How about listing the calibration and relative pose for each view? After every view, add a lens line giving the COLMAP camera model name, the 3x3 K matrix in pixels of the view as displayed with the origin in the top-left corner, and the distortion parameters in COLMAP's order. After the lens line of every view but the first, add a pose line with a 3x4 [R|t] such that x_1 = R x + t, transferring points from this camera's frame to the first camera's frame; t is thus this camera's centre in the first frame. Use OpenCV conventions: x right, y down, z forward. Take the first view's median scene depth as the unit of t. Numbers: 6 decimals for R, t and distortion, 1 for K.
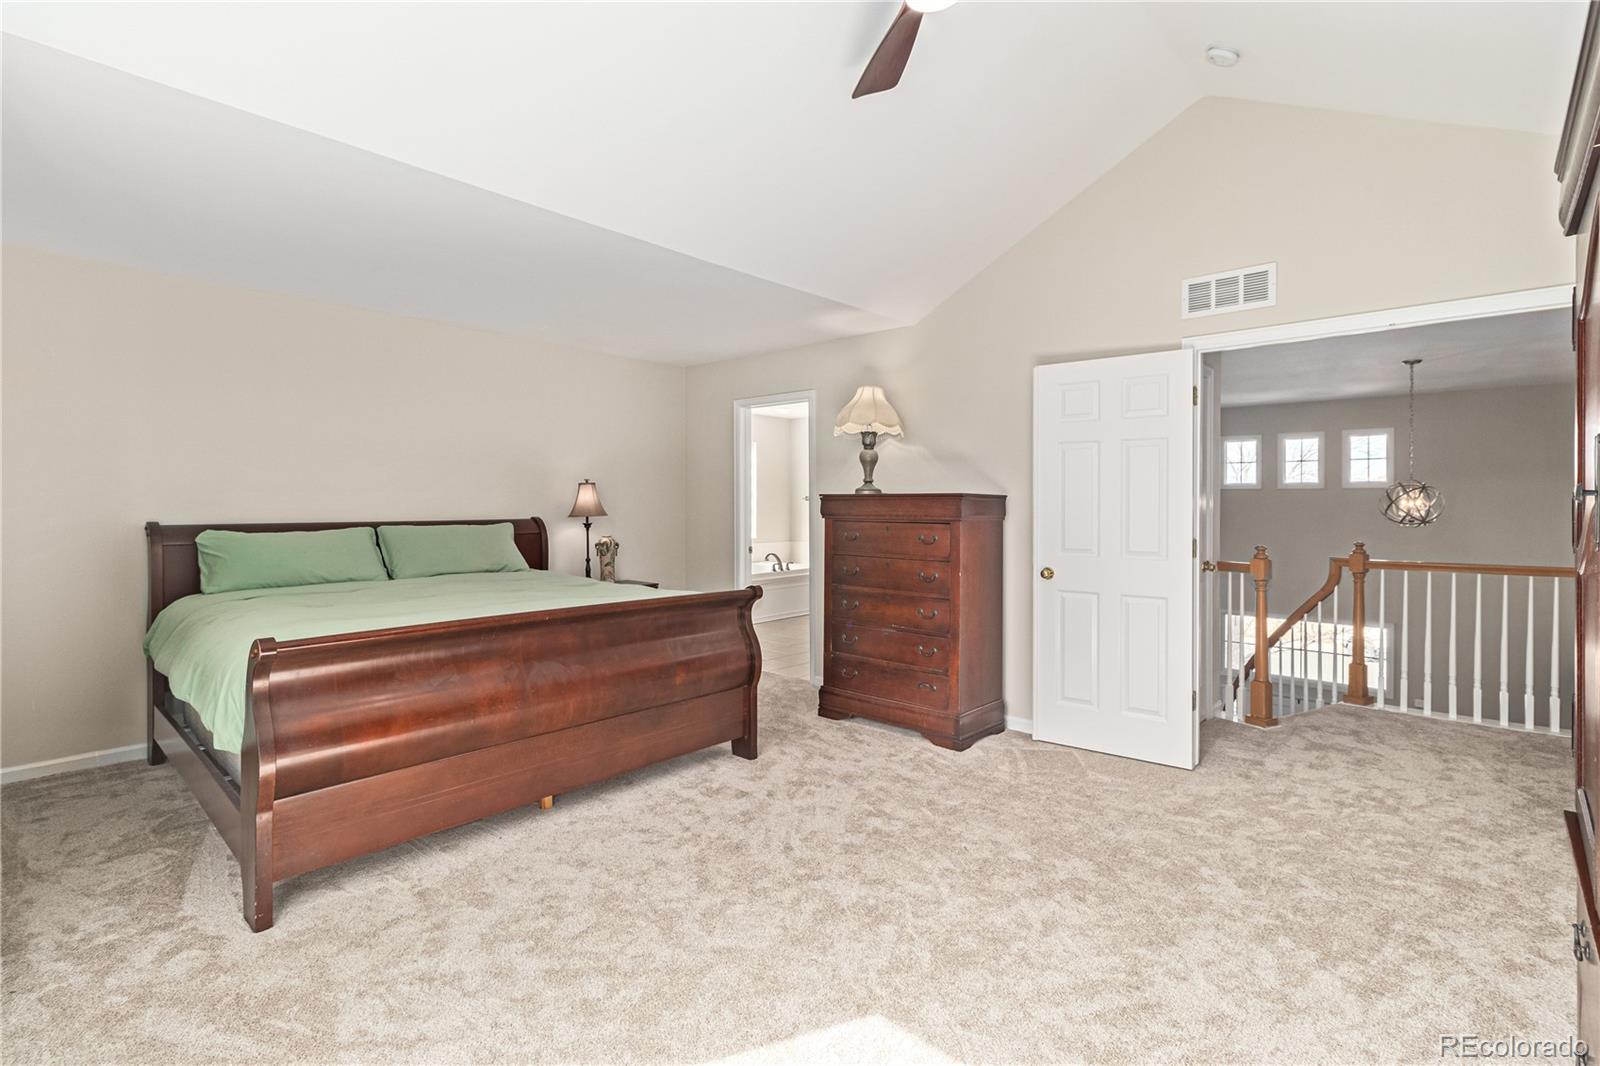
lens RADIAL K [[760.2, 0, 800.4], [0, 760.2, 516.5], [0, 0, 1]] dist [0.004120, 0.000290]
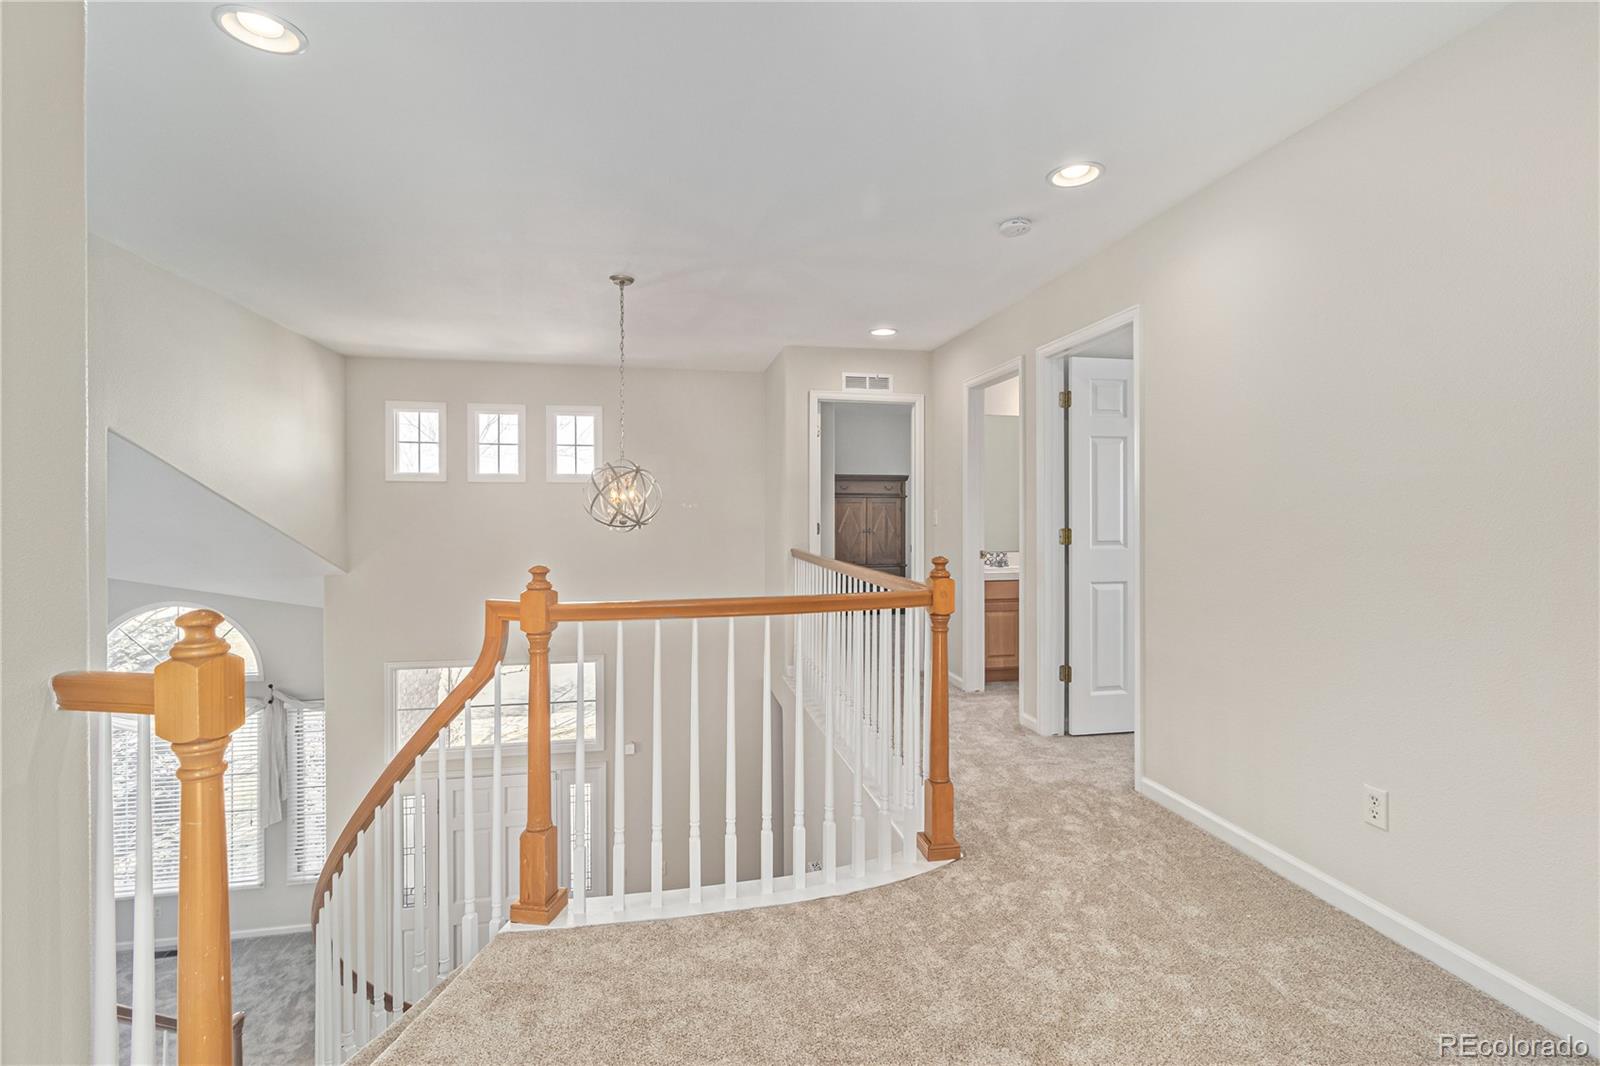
lens RADIAL K [[760.2, 0, 800.4], [0, 760.2, 516.5], [0, 0, 1]] dist [0.004120, 0.000290]
pose [[0.610305, -0.000139, 0.792166, 0.381643], [0.009376, 0.999931, -0.007047, 0.007277], [-0.792111, 0.011728, 0.610264, 0.486592]]
